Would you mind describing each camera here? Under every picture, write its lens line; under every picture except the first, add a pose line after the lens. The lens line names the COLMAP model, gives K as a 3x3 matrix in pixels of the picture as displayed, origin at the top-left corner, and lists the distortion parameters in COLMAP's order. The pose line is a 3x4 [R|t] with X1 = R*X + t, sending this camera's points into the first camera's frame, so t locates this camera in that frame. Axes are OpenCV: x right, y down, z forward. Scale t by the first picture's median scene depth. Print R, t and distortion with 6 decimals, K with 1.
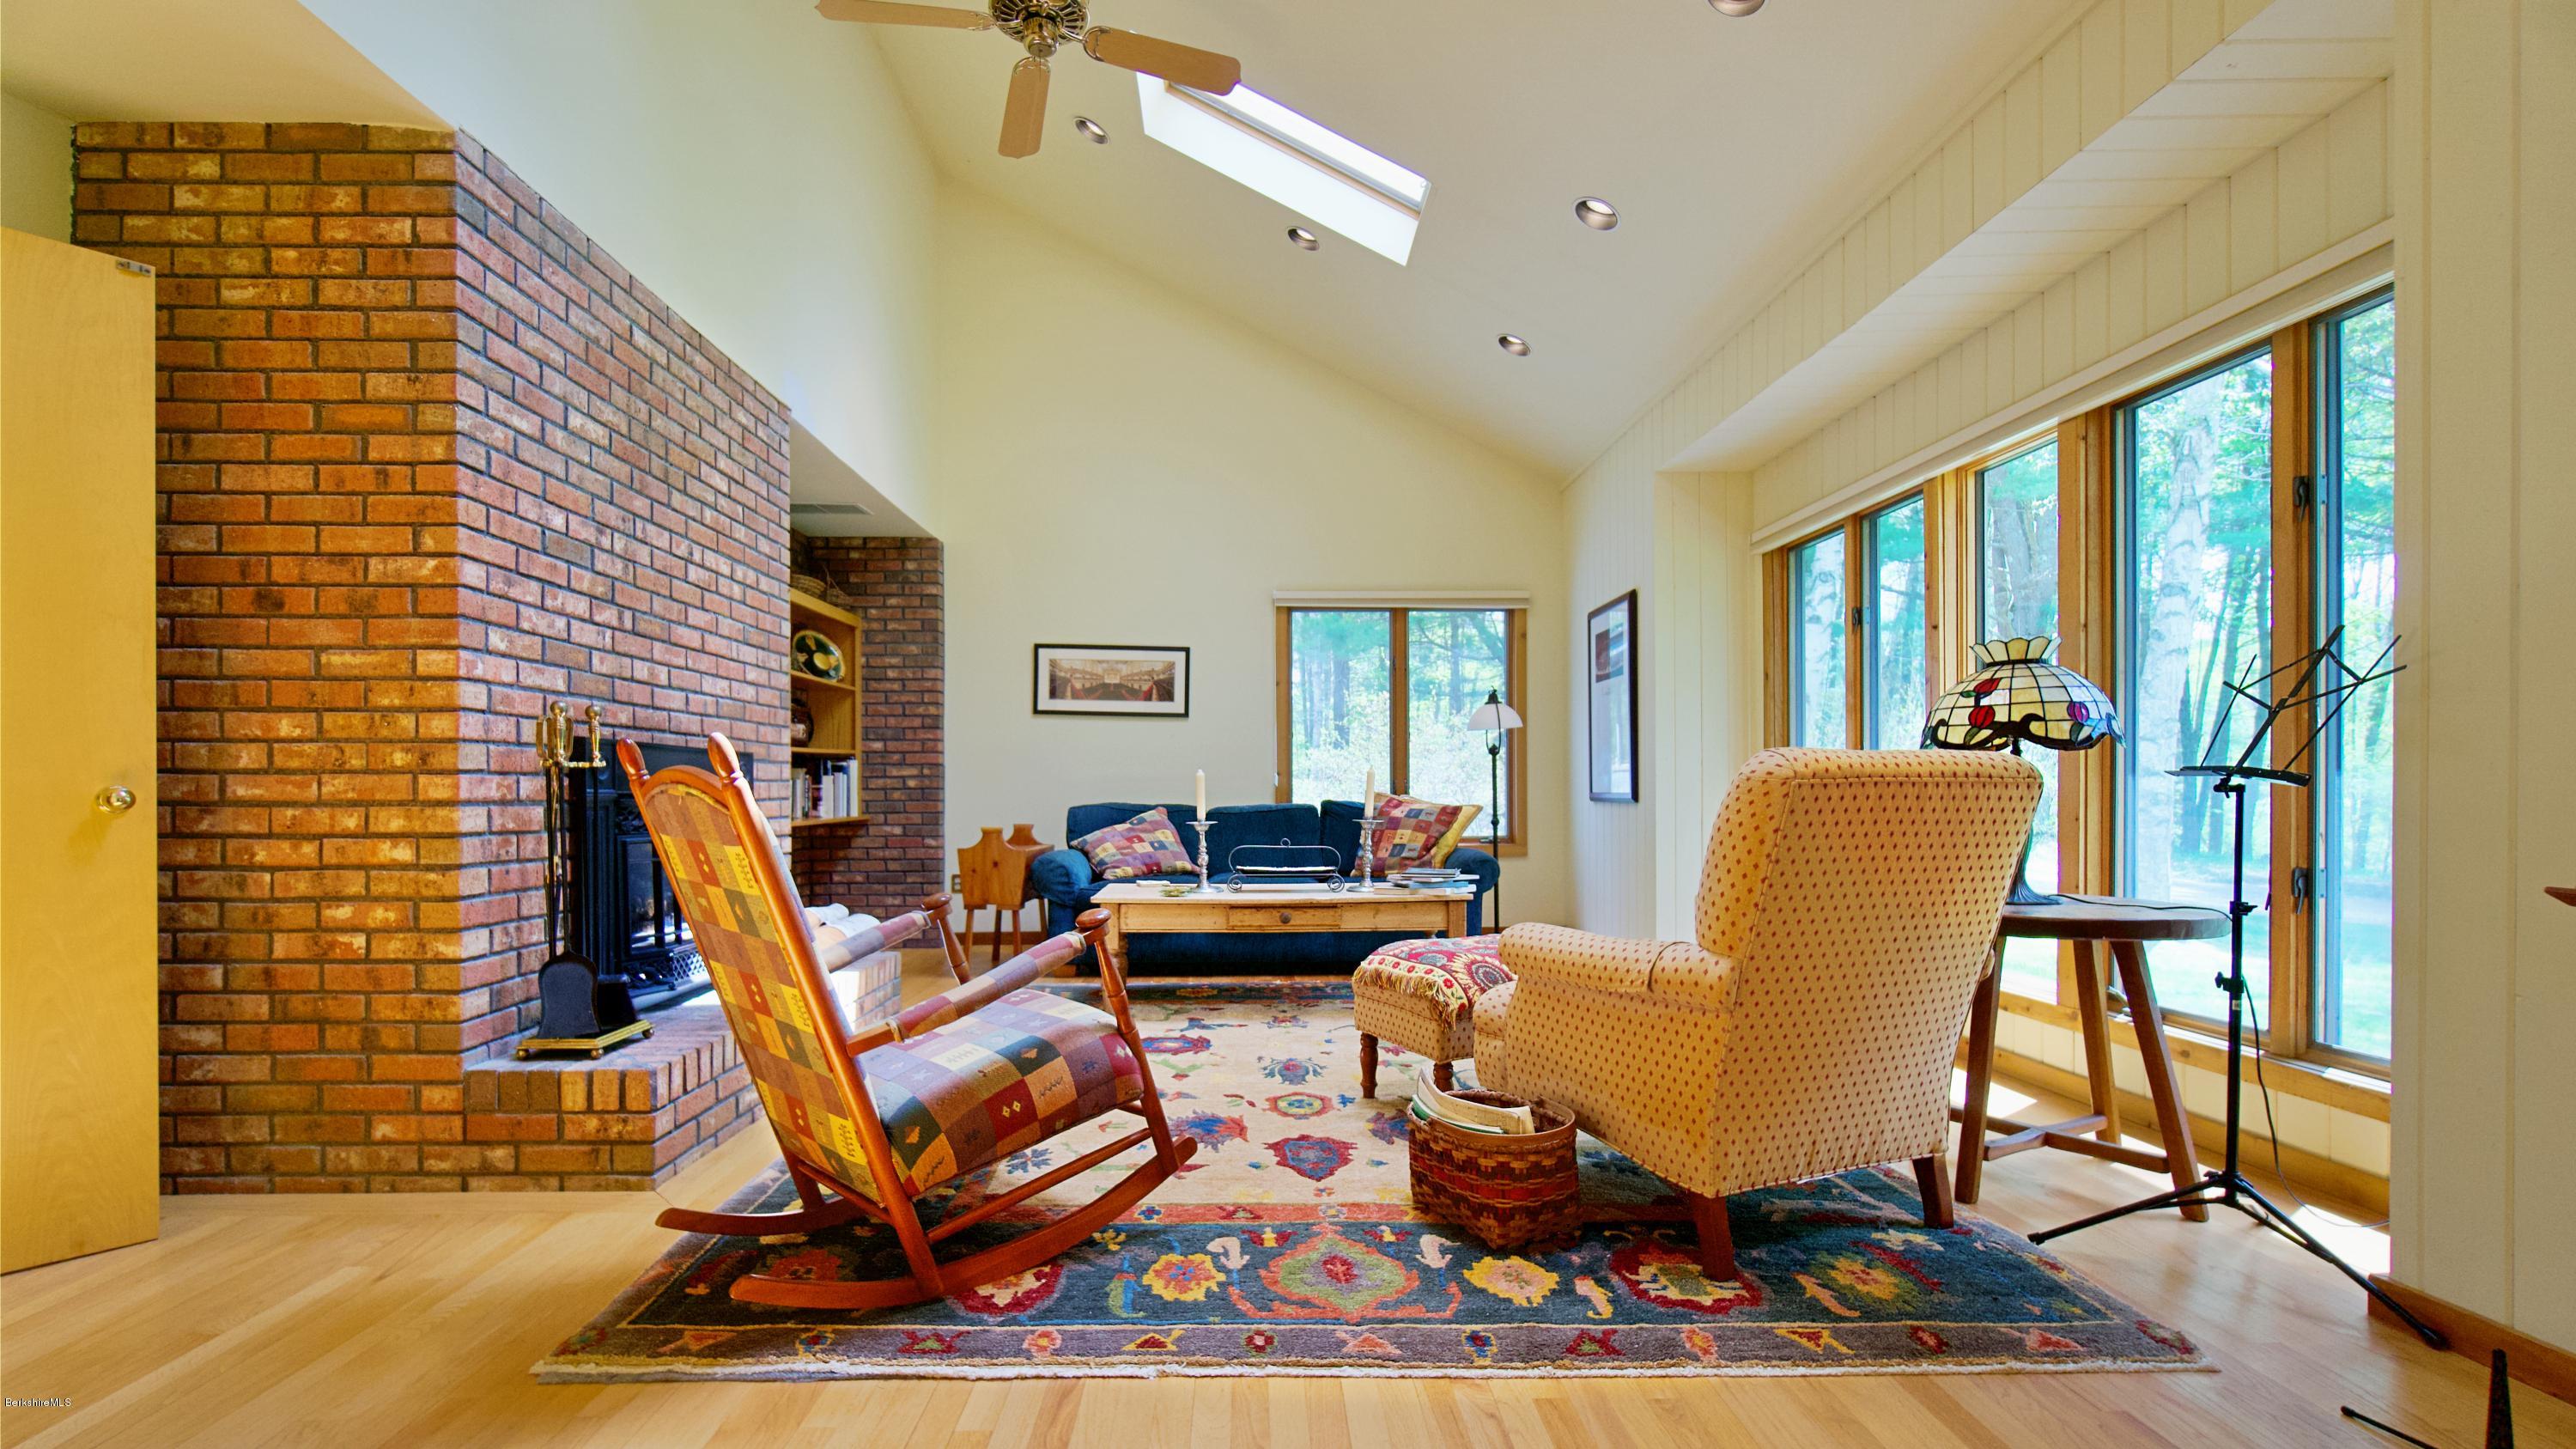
lens RADIAL K [[1117.7, 0, 1273.1], [0, 1117.7, 808.9], [0, 0, 1]] dist [-0.001923, 0.000546]
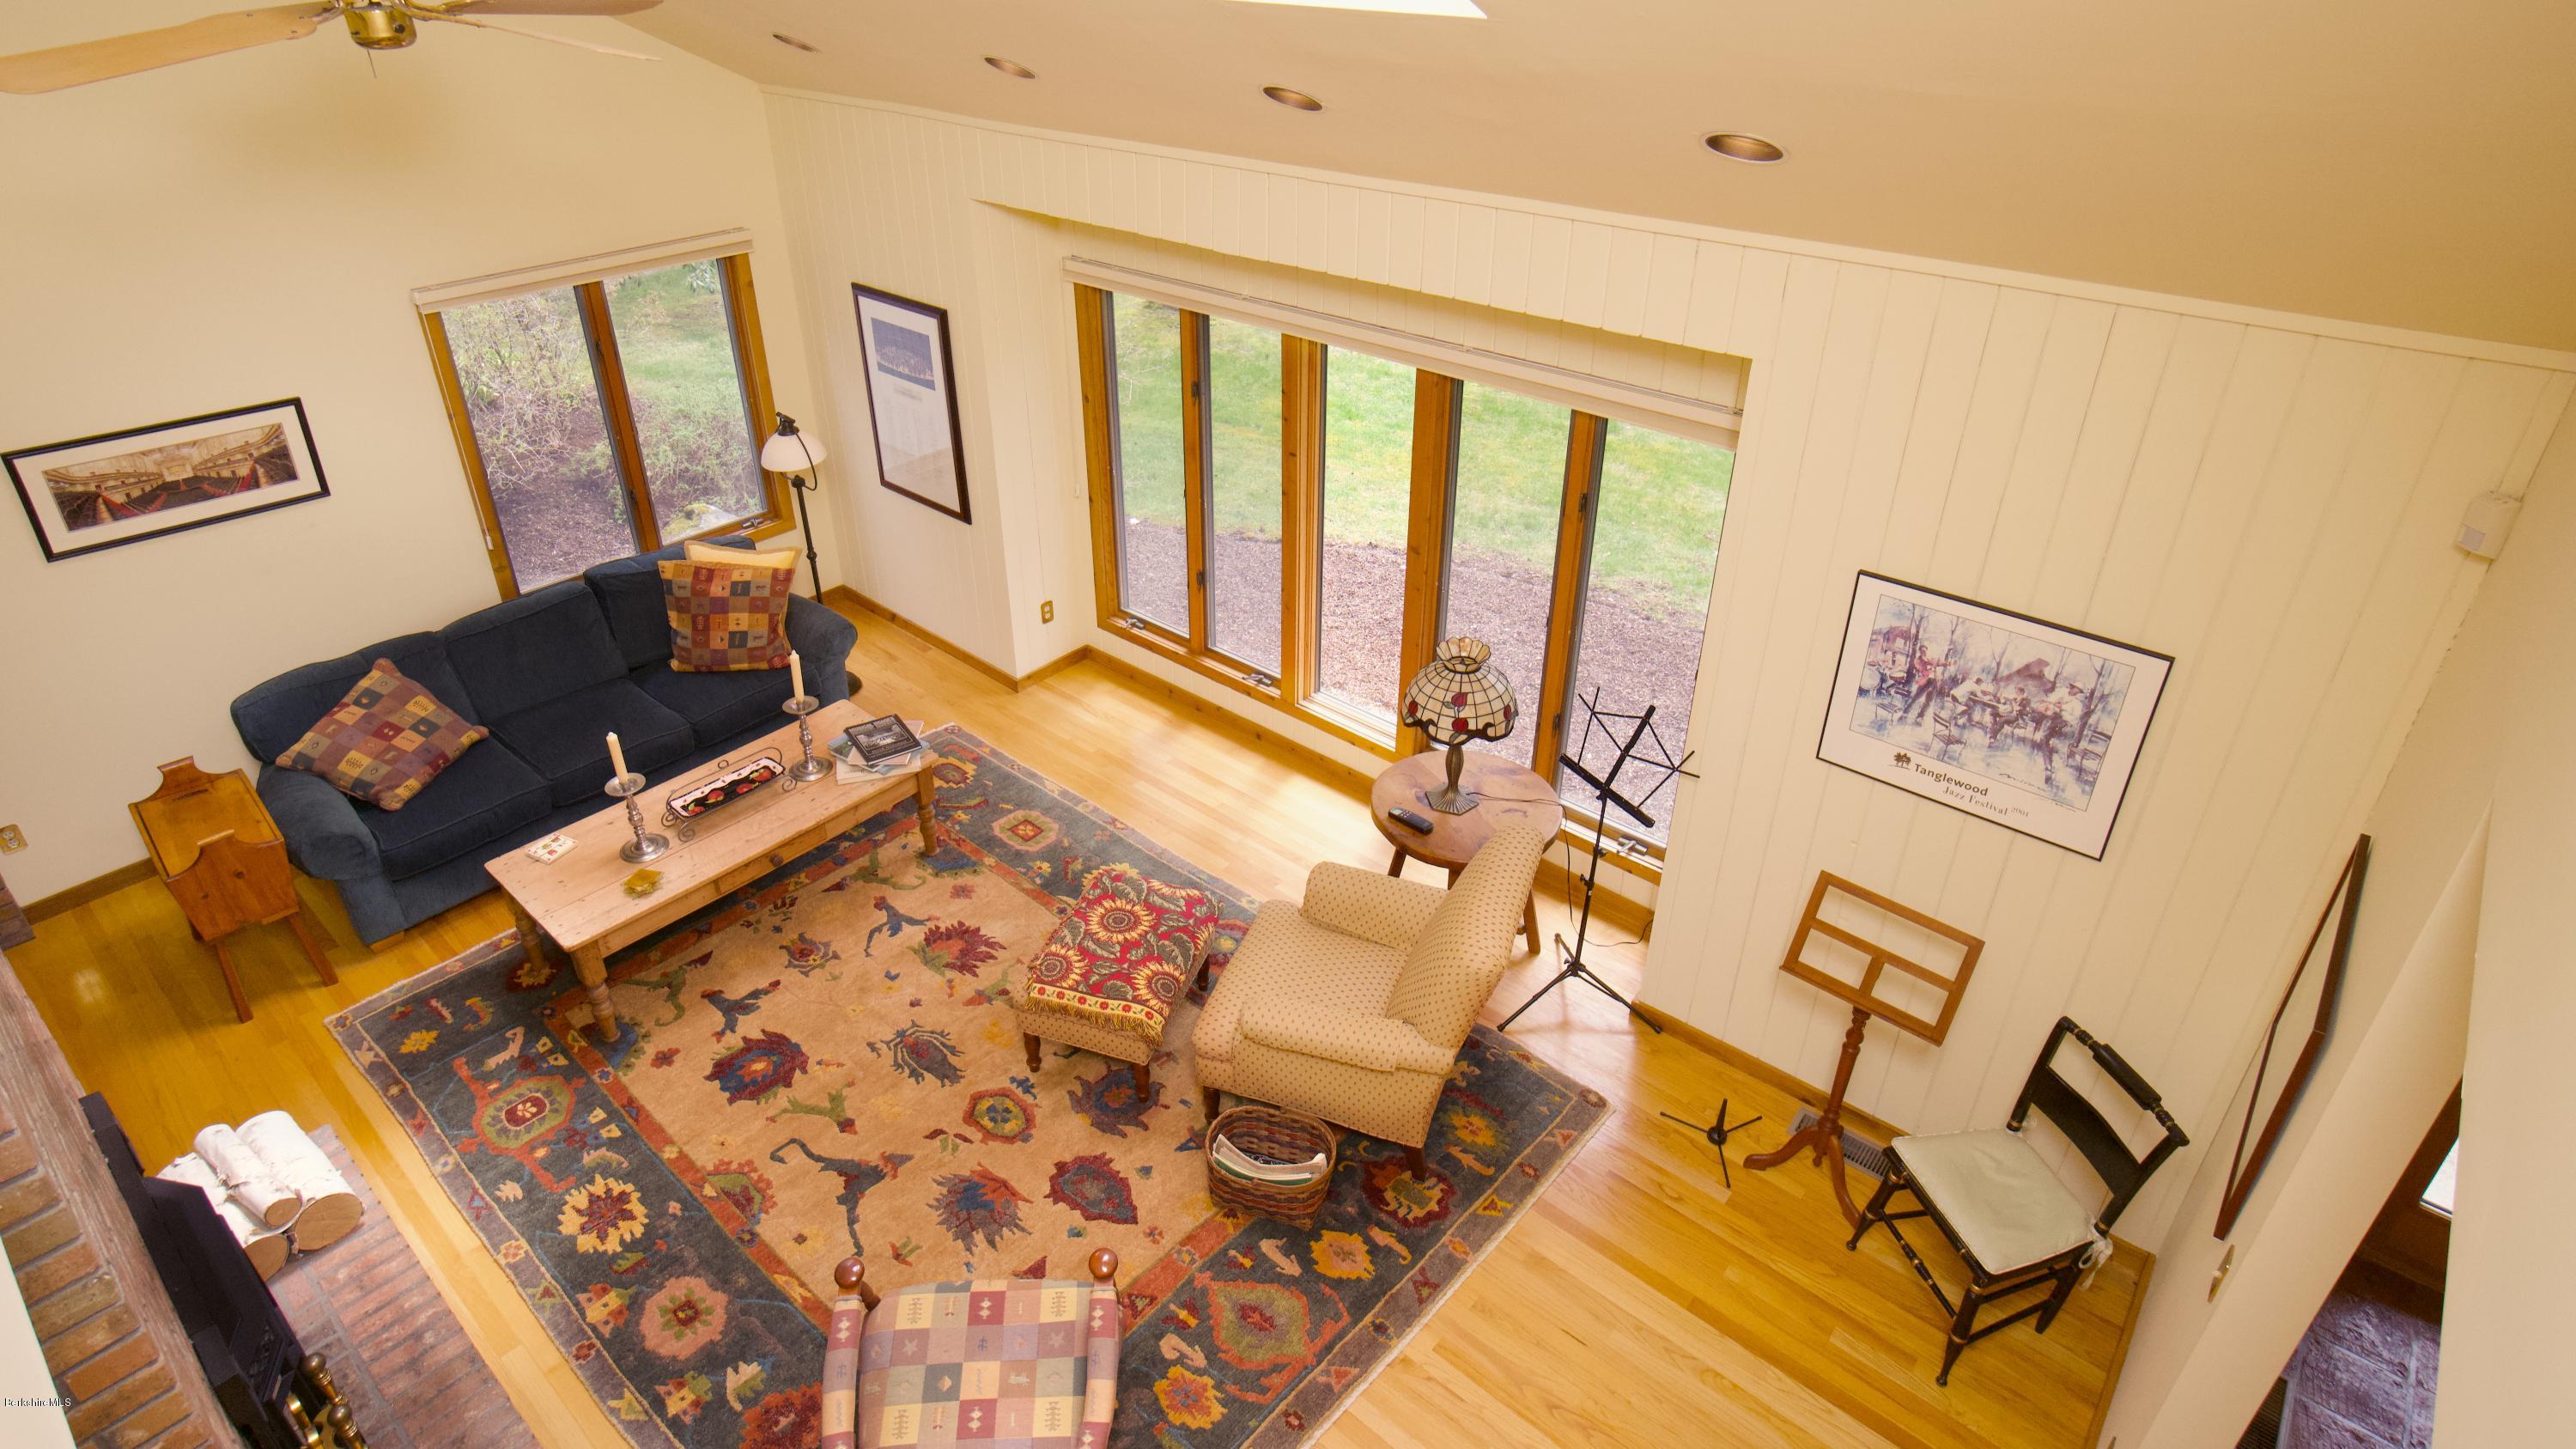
lens RADIAL K [[1319.4, 0, 1254.8], [0, 1319.4, 639.7], [0, 0, 1]] dist [-0.032329, 0.004096]
pose [[0.683148, -0.346054, 0.643083, -0.511151], [0.010196, 0.885032, 0.465419, -0.816532], [-0.730209, -0.311394, 0.608135, 0.152733]]
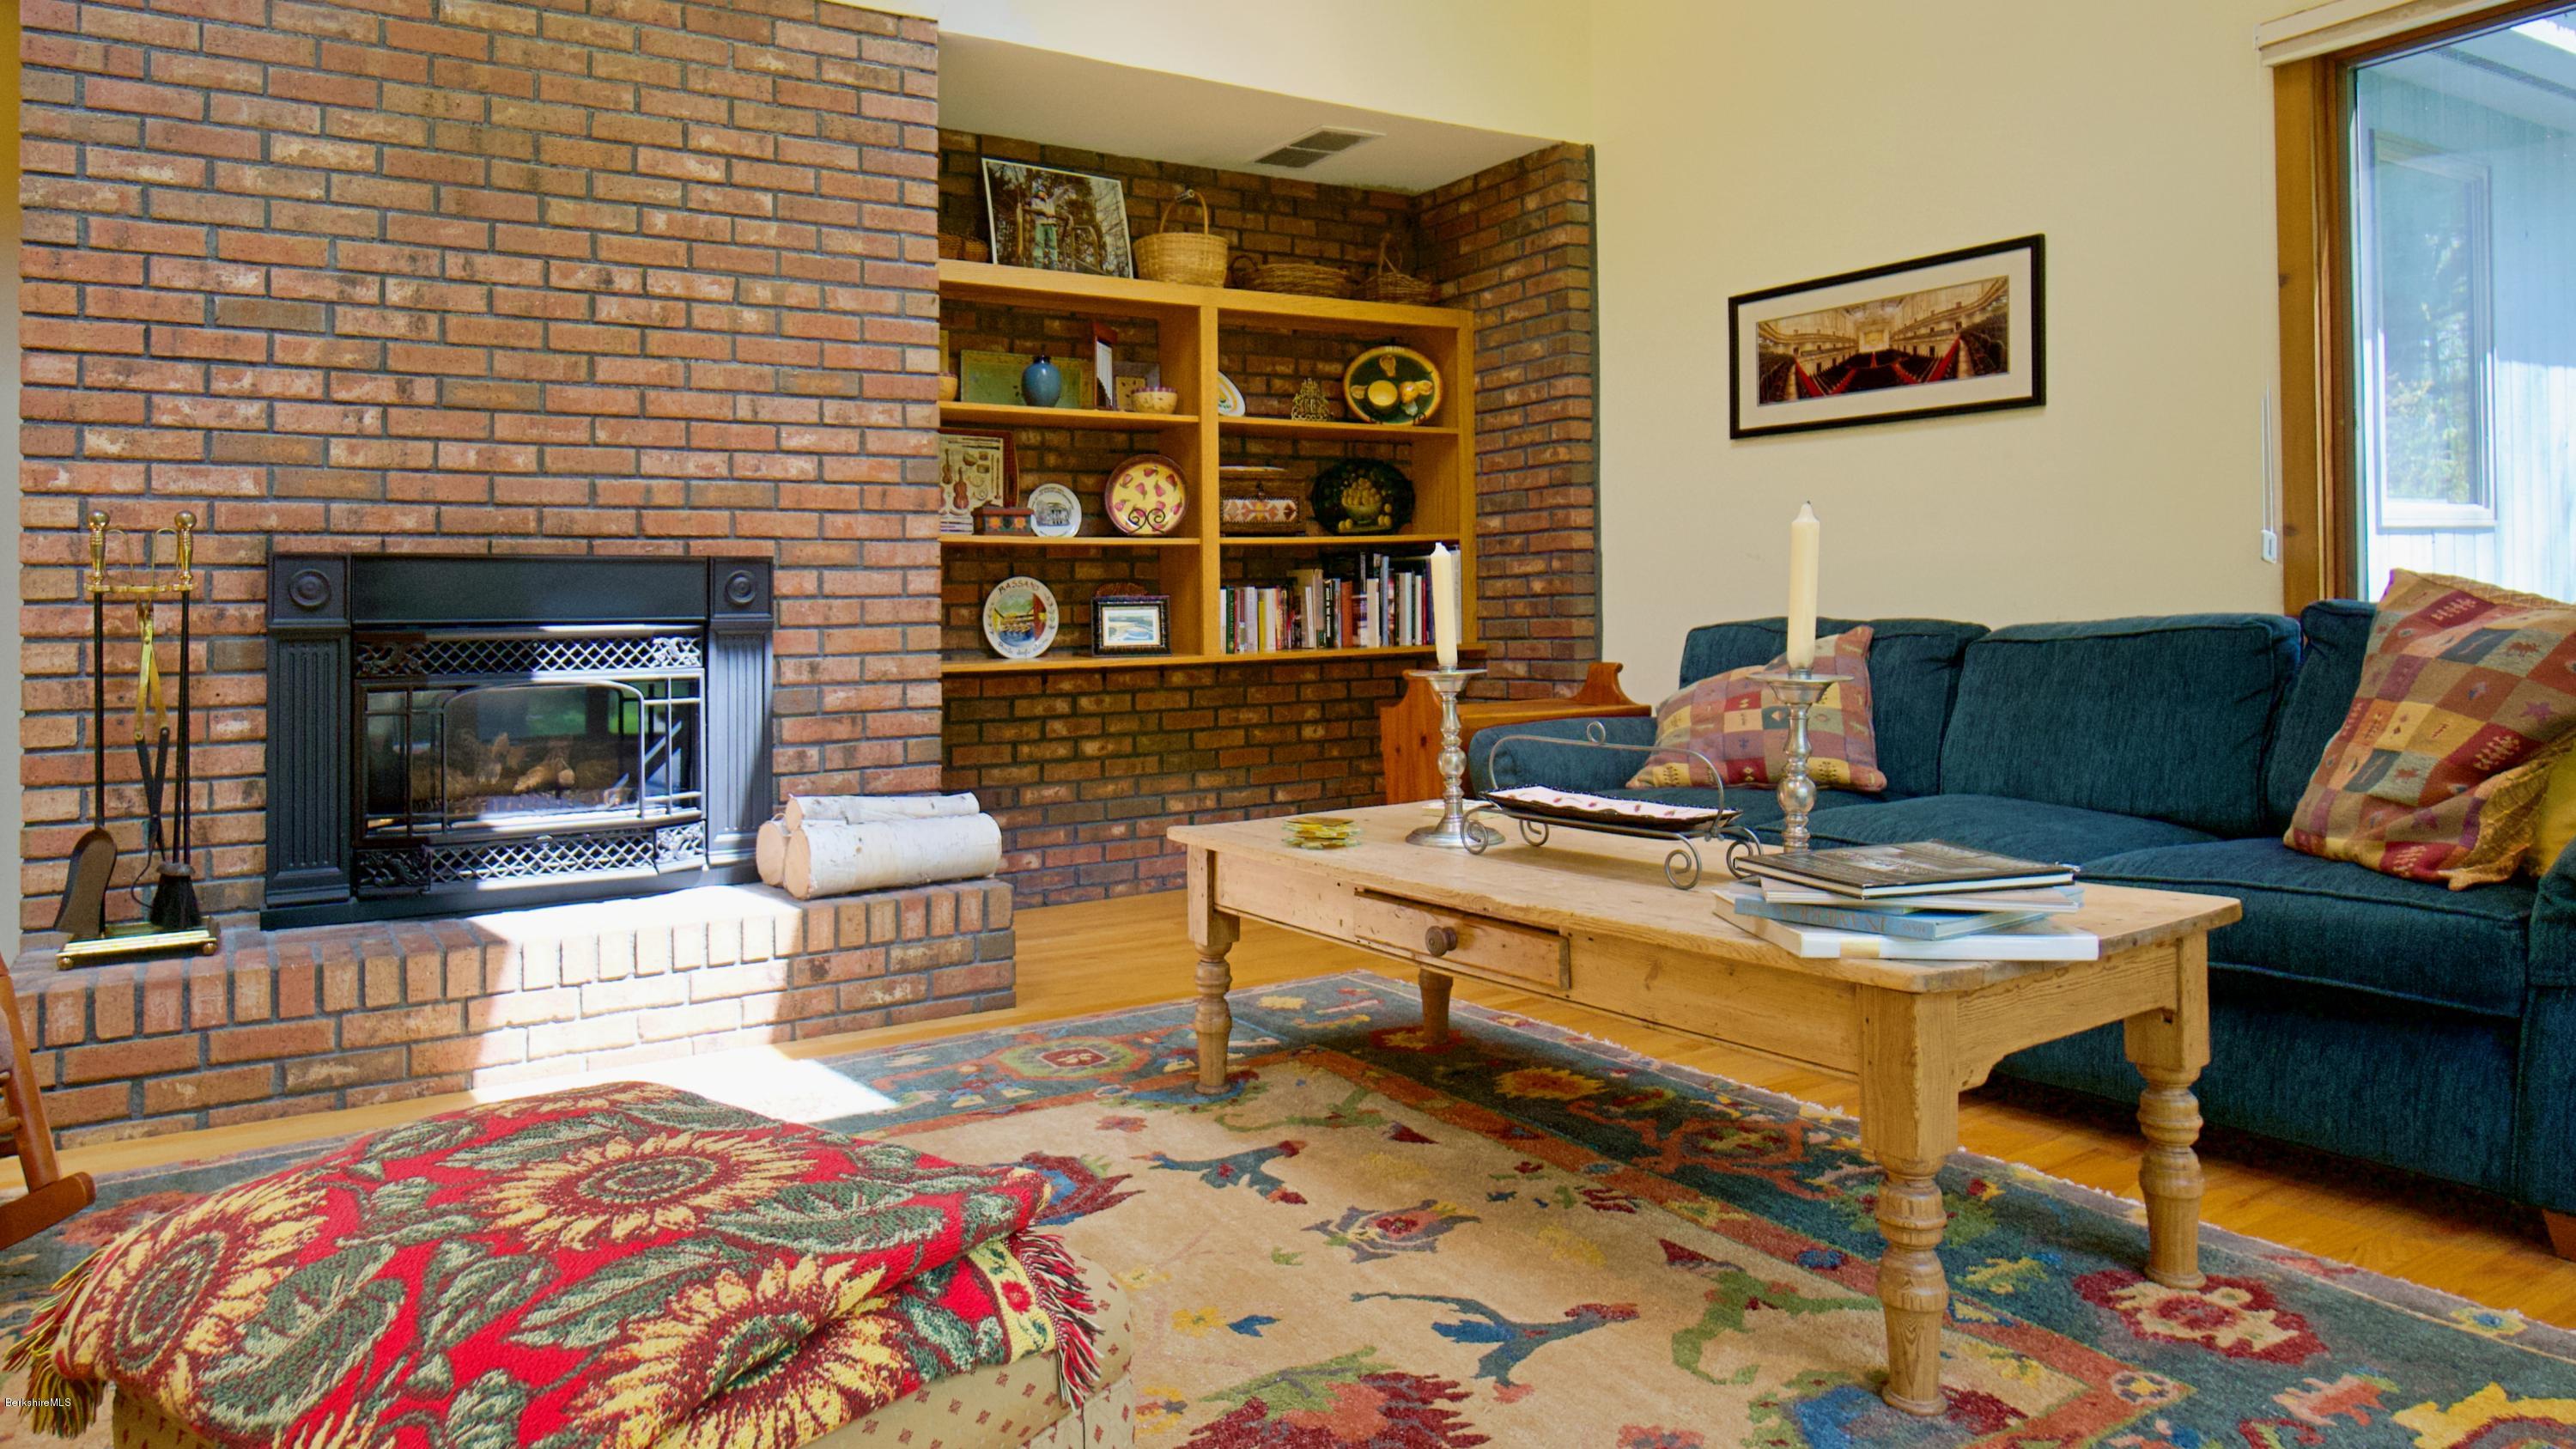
lens RADIAL K [[1553.7, 0, 1151.9], [0, 1553.7, 605.9], [0, 0, 1]] dist [0.001958, 0.000631]
pose [[0.474602, -0.016427, -0.880047, 0.593967], [0.007583, 0.999865, -0.014574, -0.006244], [0.880168, 0.000243, 0.474662, 0.979284]]
